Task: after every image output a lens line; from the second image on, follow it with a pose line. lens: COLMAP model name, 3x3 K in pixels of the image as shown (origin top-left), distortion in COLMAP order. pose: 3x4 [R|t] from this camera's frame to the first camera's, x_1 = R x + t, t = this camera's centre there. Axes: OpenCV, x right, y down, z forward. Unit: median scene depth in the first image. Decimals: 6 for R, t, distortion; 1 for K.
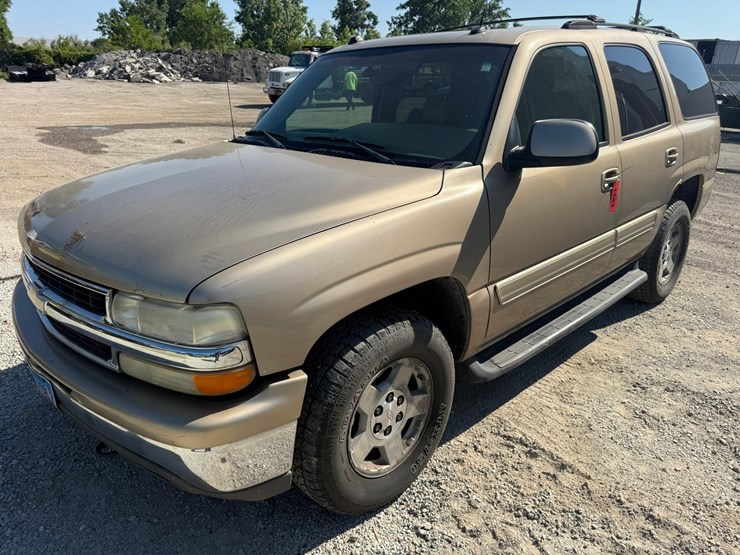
lens RADIAL K [[525.0, 0, 370.9], [0, 525.0, 279.2], [0, 0, 1]] dist [0.040395, -0.050120]
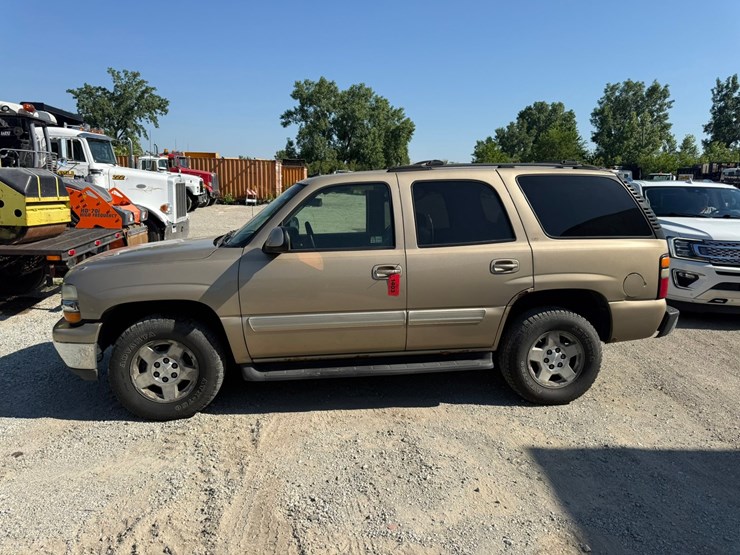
lens RADIAL K [[525.0, 0, 375.5], [0, 525.0, 271.4], [0, 0, 1]] dist [0.040395, -0.050120]
pose [[0.803250, 0.094211, -0.588145, 1.156464], [-0.217114, 0.965790, -0.141816, 0.013420], [0.554664, 0.241608, 0.796225, -0.119077]]
